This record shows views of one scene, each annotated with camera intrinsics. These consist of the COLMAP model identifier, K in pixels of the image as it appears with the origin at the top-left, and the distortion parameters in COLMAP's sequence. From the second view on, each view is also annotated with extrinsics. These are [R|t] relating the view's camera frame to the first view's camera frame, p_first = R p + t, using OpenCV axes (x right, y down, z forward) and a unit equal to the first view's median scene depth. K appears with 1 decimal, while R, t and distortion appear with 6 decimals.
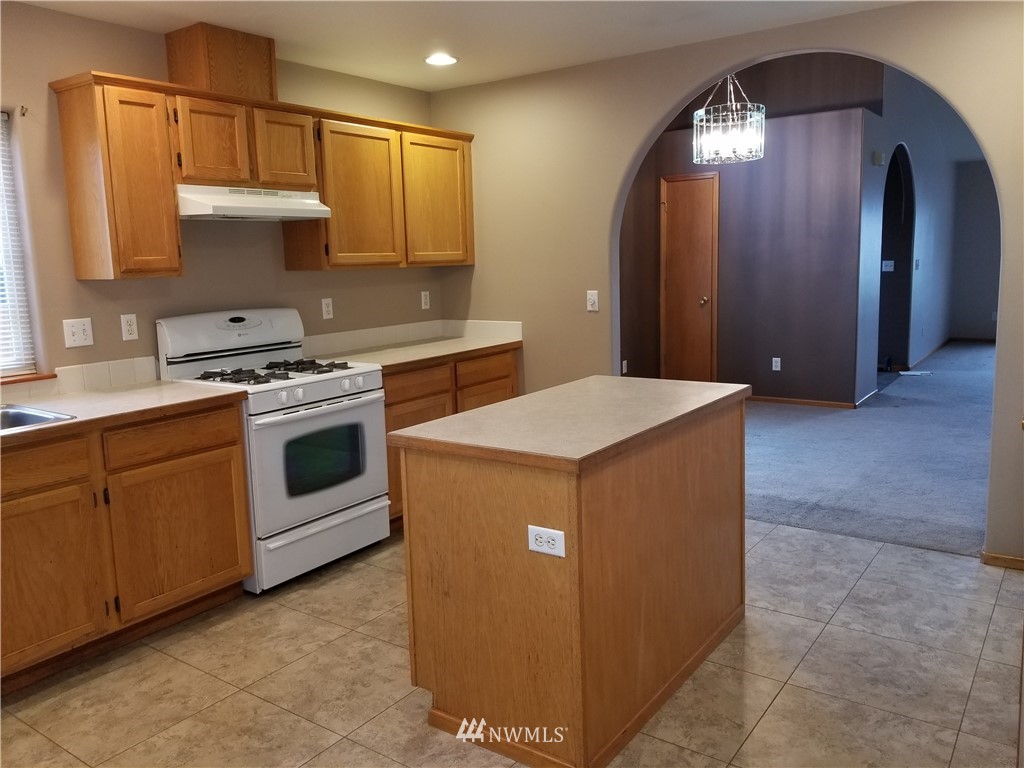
lens RADIAL K [[793.3, 0, 511.9], [0, 793.3, 368.8], [0, 0, 1]] dist [0.098178, -0.167089]
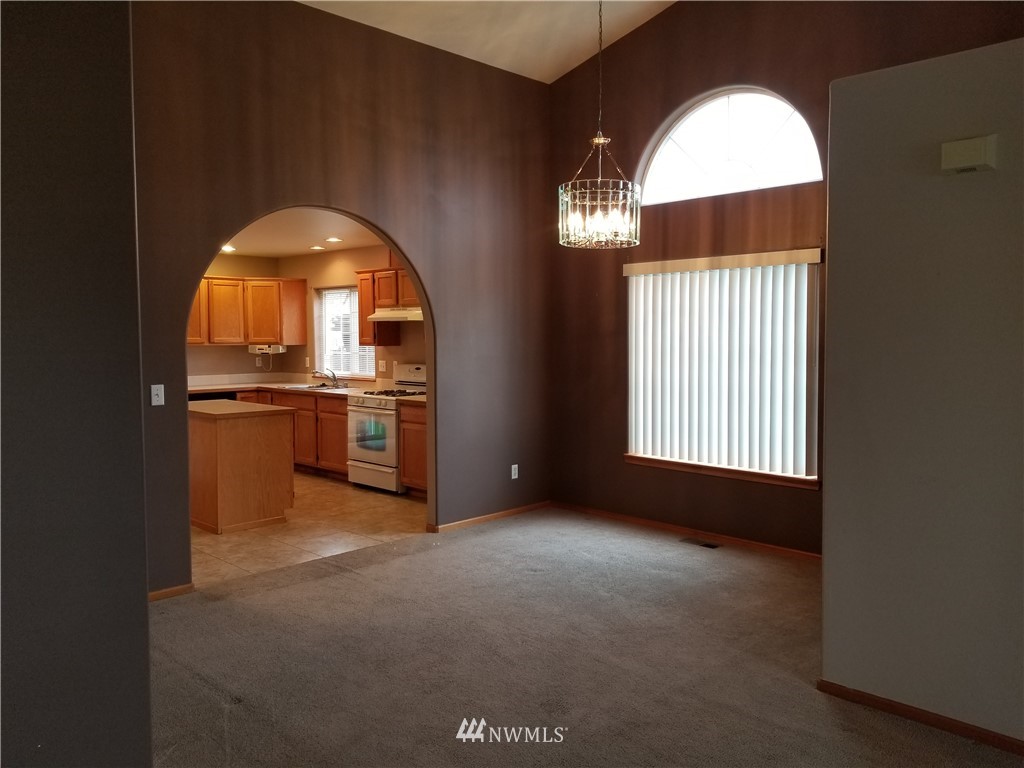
lens RADIAL K [[791.0, 0, 517.6], [0, 791.0, 380.8], [0, 0, 1]] dist [0.096964, -0.152013]
pose [[-0.150486, 0.090576, -0.984454, 1.868258], [-0.133367, 0.984831, 0.110998, -0.333825], [0.979575, 0.147997, -0.136123, 1.753097]]
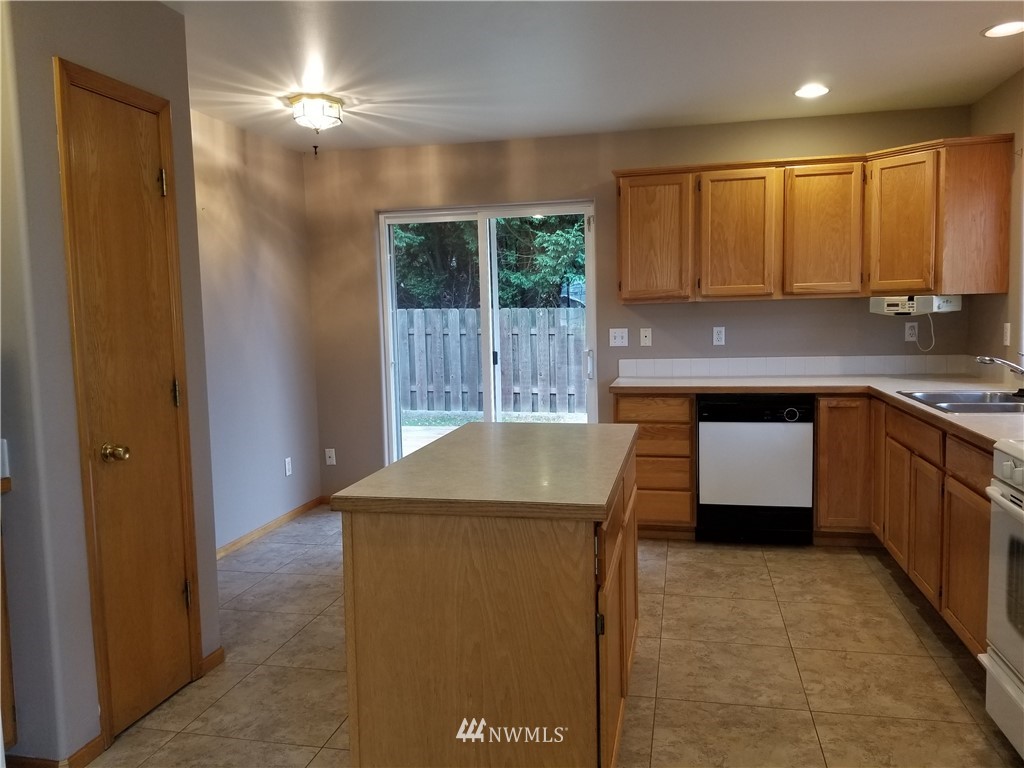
lens RADIAL K [[794.3, 0, 508.9], [0, 794.3, 383.1], [0, 0, 1]] dist [0.088964, -0.154867]
pose [[-0.919012, 0.090041, -0.383810, 0.359652], [-0.001366, 0.972835, 0.231495, -0.193244], [0.394228, 0.213271, -0.893924, 1.428495]]
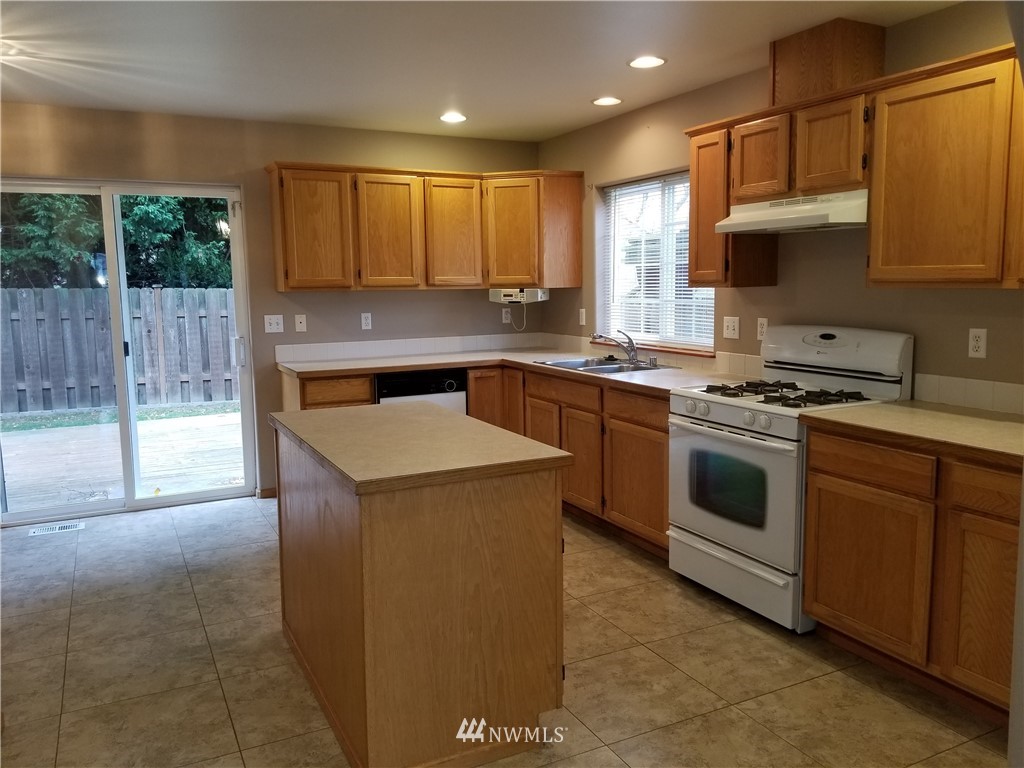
lens RADIAL K [[791.0, 0, 517.6], [0, 791.0, 380.8], [0, 0, 1]] dist [0.096964, -0.152013]
pose [[-0.455315, 0.150709, -0.877482, 0.734513], [-0.097895, 0.971119, 0.217588, -0.203733], [0.884932, 0.184973, -0.427411, 1.242844]]
